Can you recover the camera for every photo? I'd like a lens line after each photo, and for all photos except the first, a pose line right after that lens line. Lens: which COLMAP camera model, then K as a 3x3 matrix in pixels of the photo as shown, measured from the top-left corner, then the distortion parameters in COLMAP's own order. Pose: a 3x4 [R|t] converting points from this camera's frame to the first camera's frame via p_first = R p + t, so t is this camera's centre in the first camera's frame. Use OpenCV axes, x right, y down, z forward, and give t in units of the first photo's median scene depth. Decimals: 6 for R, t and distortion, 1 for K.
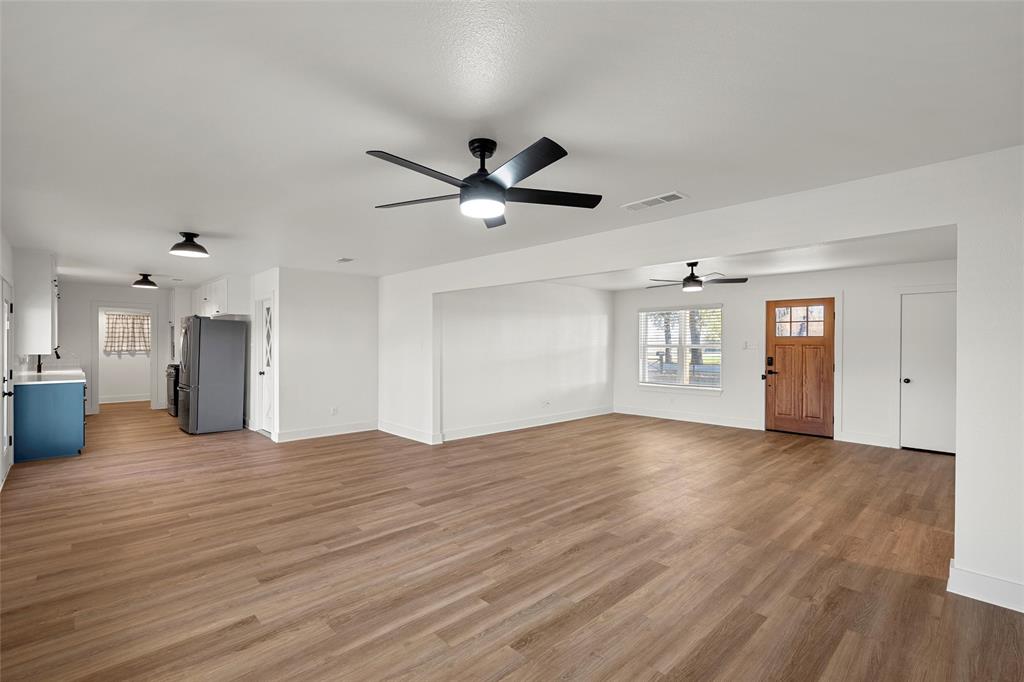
lens RADIAL K [[469.0, 0, 514.2], [0, 469.0, 344.1], [0, 0, 1]] dist [0.002475, -0.000166]
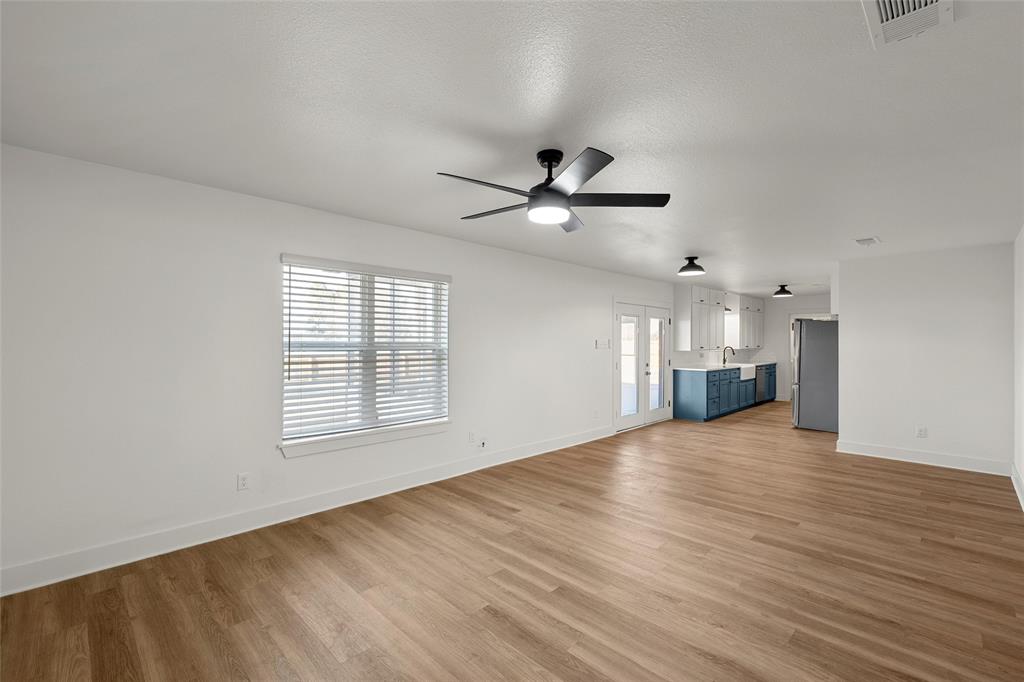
lens RADIAL K [[445.3, 0, 512.0], [0, 445.3, 341.0], [0, 0, 1]] dist [0.000994, 0.000150]
pose [[0.025430, -0.005291, -0.999663, 0.348858], [-0.005554, 0.999970, -0.005434, 0.001410], [0.999661, 0.005690, 0.025400, 0.330855]]
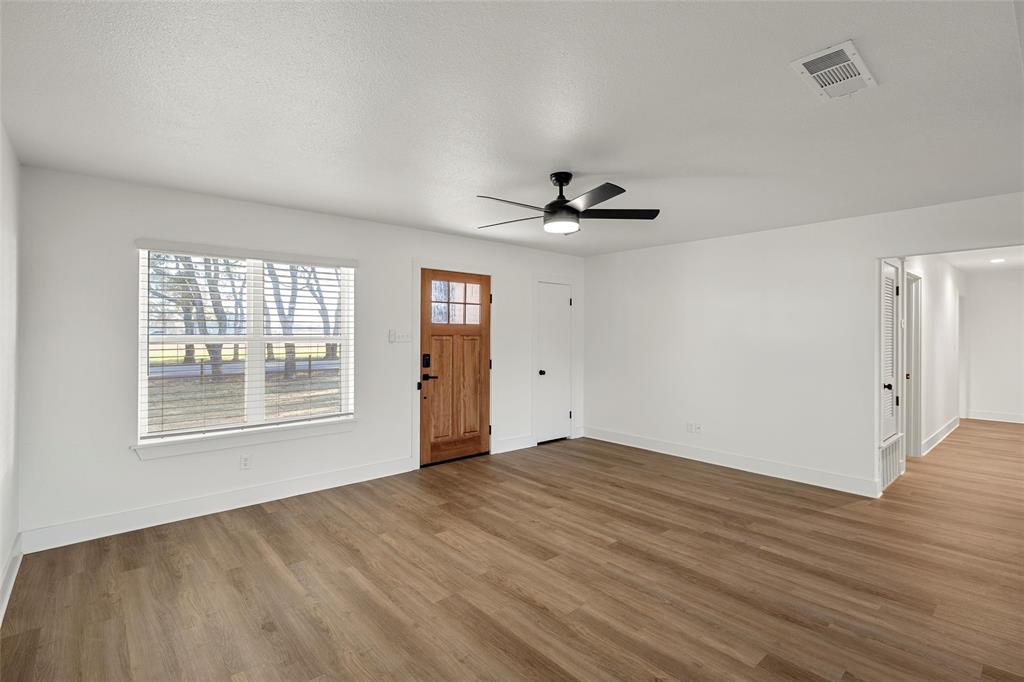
lens RADIAL K [[479.7, 0, 516.1], [0, 479.7, 337.2], [0, 0, 1]] dist [0.001658, 0.000261]
pose [[0.032807, -0.005459, 0.999447, -0.130915], [-0.000975, 0.999984, 0.005494, 0.000393], [-0.999461, -0.001154, 0.032801, 0.942869]]
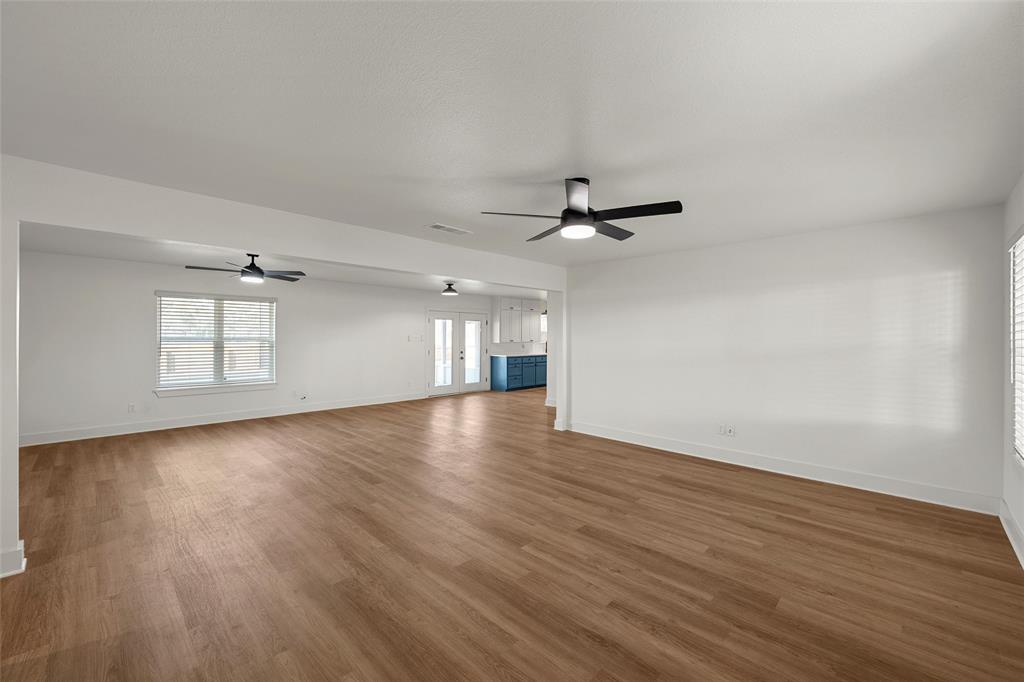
lens RADIAL K [[409.7, 0, 512.0], [0, 409.7, 341.0], [0, 0, 1]] dist [-0.000881, 0.000253]
pose [[0.034087, 0.005283, -0.999405, 0.759426], [-0.003505, 0.999981, 0.005166, 0.002340], [0.999413, 0.003327, 0.034104, 0.833166]]
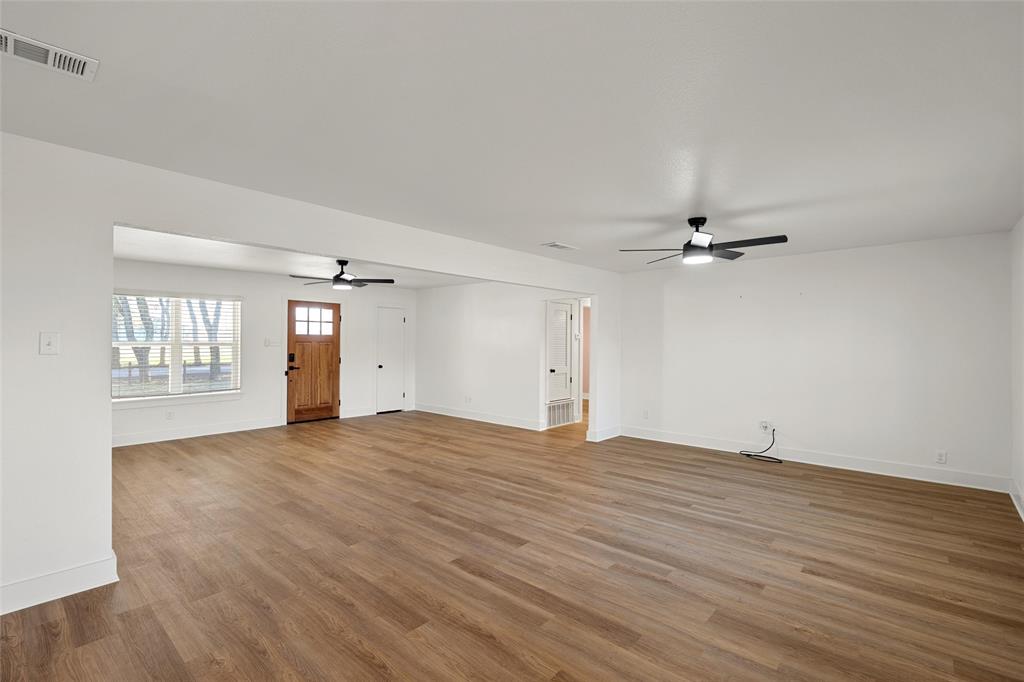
lens RADIAL K [[469.0, 0, 514.2], [0, 469.0, 344.1], [0, 0, 1]] dist [0.002475, -0.000166]
pose [[-0.082119, -0.005886, 0.996605, -0.599156], [-0.003621, 0.999978, 0.005608, -0.001466], [-0.996616, -0.003148, -0.082138, 0.652118]]
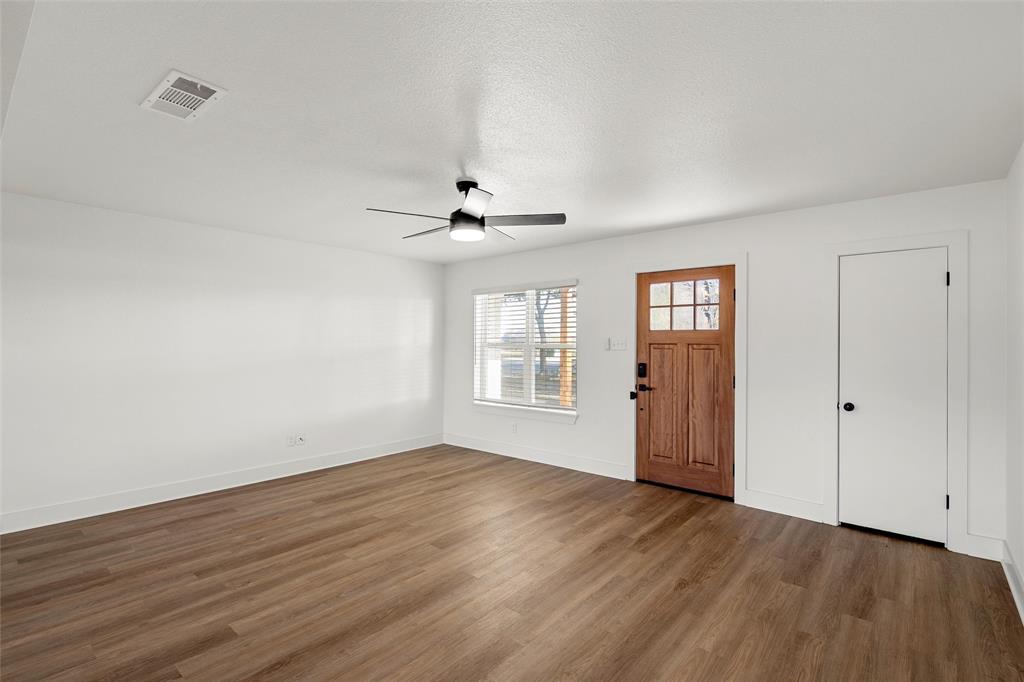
lens RADIAL K [[479.7, 0, 516.1], [0, 479.7, 337.2], [0, 0, 1]] dist [0.001658, 0.000261]
pose [[0.993860, 0.005112, 0.110524, 0.341927], [-0.003903, 0.999930, -0.011156, 0.001263], [-0.110573, 0.010656, 0.993811, 0.429298]]
